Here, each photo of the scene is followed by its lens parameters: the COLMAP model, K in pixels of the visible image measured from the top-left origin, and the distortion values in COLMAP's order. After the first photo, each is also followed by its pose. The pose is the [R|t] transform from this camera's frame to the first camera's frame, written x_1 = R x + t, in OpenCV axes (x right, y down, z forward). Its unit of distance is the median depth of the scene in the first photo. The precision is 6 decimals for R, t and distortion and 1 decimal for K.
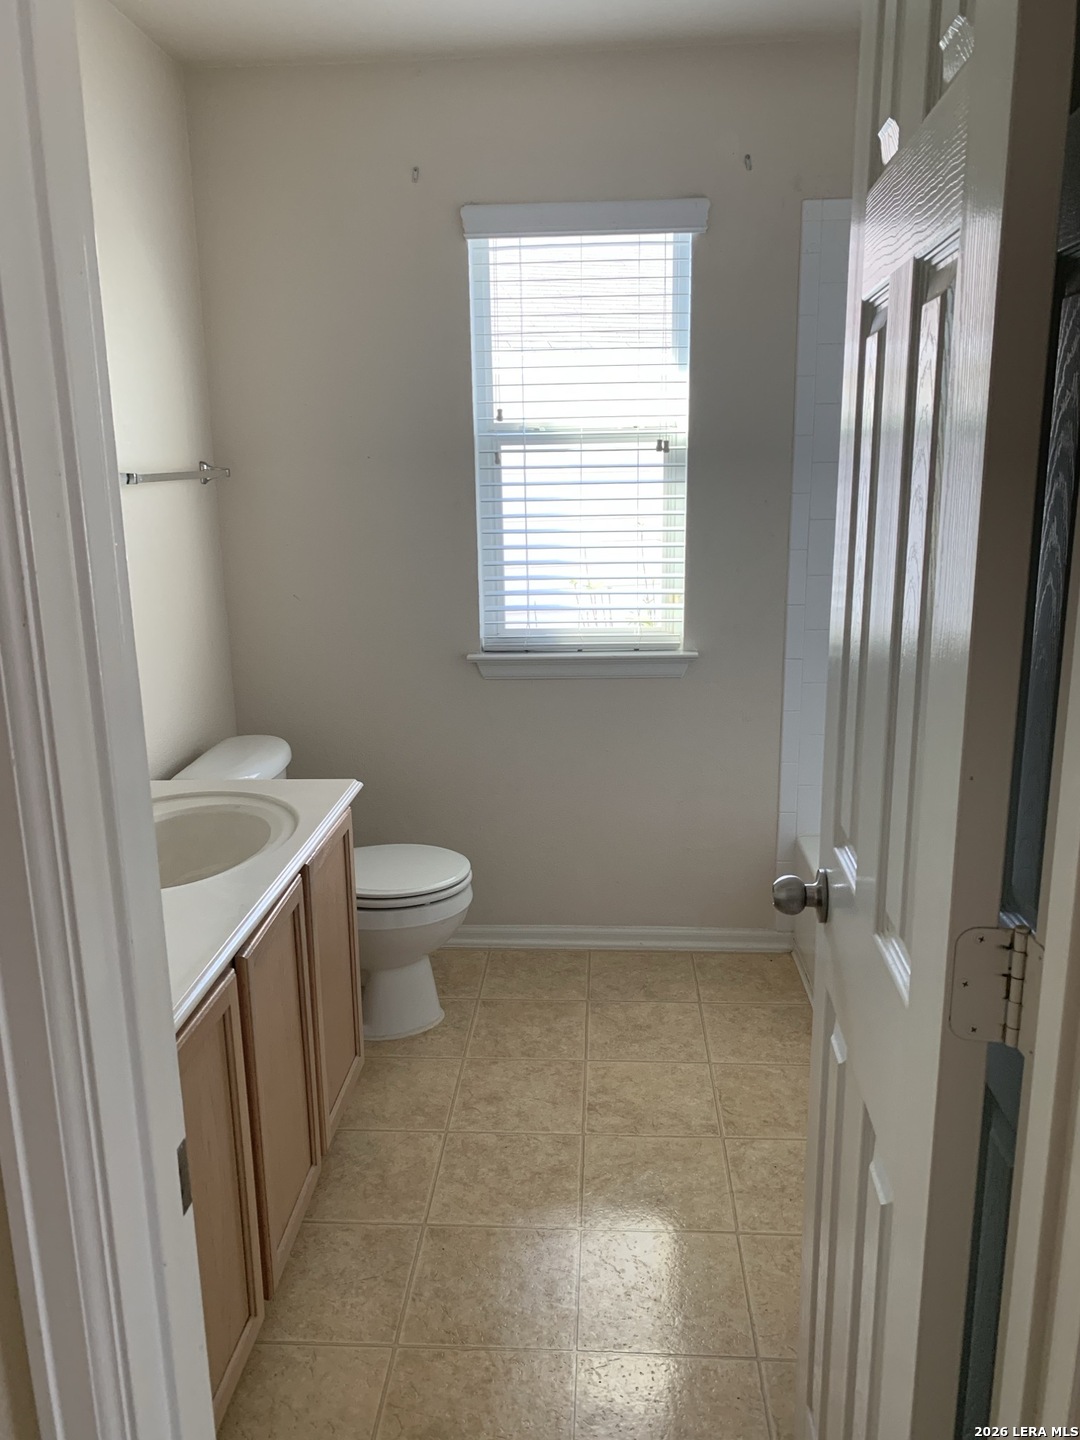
lens RADIAL K [[1087.8, 0, 513.8], [0, 1087.8, 727.3], [0, 0, 1]] dist [0.123405, -0.269465]
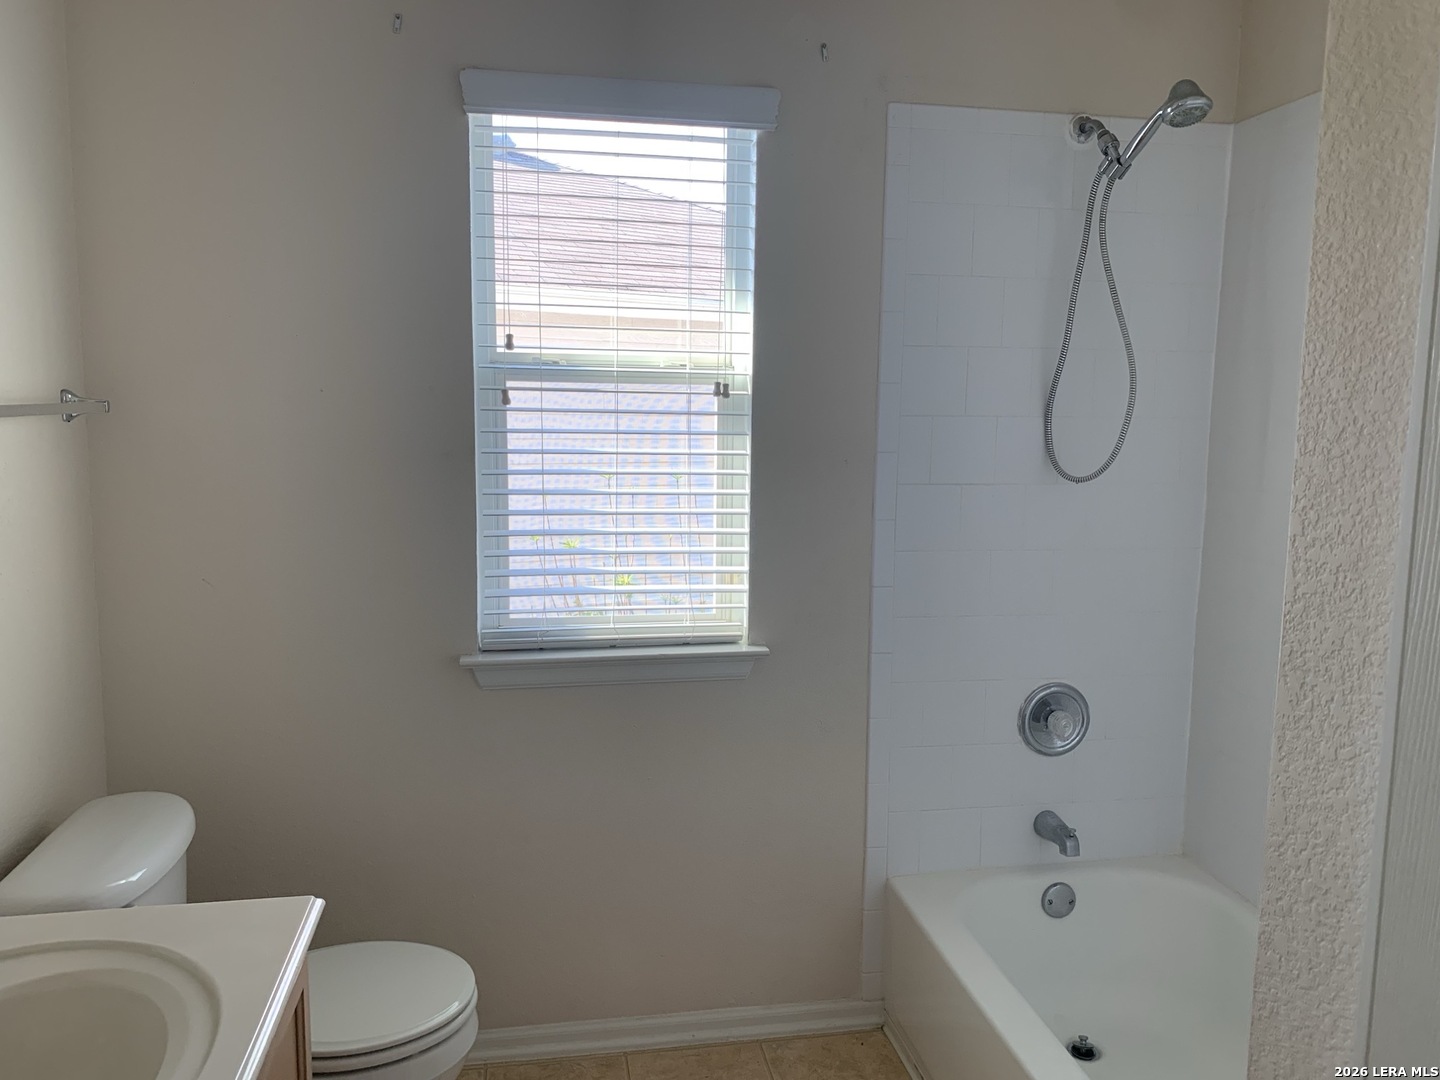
lens RADIAL K [[1087.8, 0, 720.0], [0, 1087.8, 540.0], [0, 0, 1]] dist [0.123405, -0.269465]
pose [[0.967516, -0.000972, 0.252807, -0.062225], [0.030525, 0.993126, -0.113003, -0.058750], [-0.250959, 0.117049, 0.960895, 0.251639]]
